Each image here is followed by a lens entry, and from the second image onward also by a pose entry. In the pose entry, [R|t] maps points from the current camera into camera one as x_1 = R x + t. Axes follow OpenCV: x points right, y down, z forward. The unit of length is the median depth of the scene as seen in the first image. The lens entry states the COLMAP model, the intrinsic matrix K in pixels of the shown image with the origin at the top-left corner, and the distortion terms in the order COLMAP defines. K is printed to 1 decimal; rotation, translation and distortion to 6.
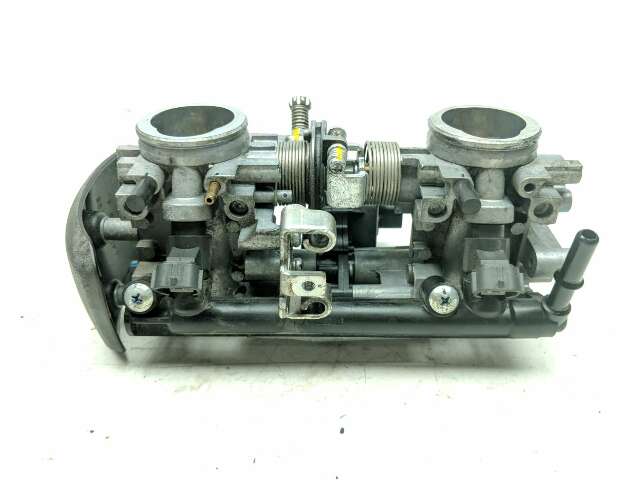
lens RADIAL K [[526.6, 0, 320.0], [0, 526.6, 240.0], [0, 0, 1]] dist [0.057581, -0.230842]
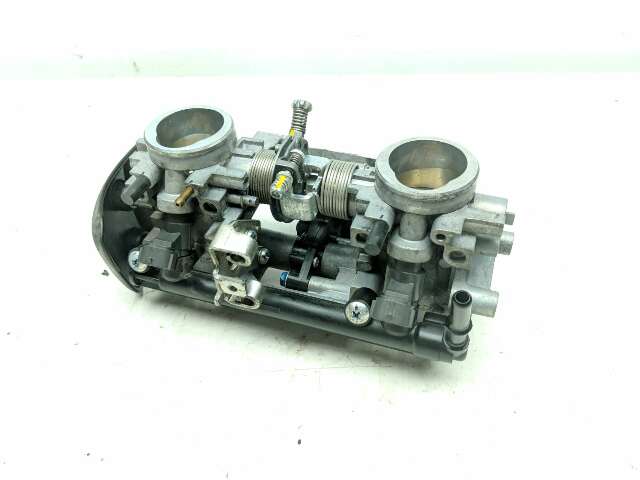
lens RADIAL K [[526.6, 0, 320.0], [0, 526.6, 240.0], [0, 0, 1]] dist [0.057581, -0.230842]
pose [[0.946118, 0.182699, -0.267361, 0.440695], [-0.125683, 0.968095, 0.216784, -0.291496], [0.298437, -0.171500, 0.938895, -0.106608]]
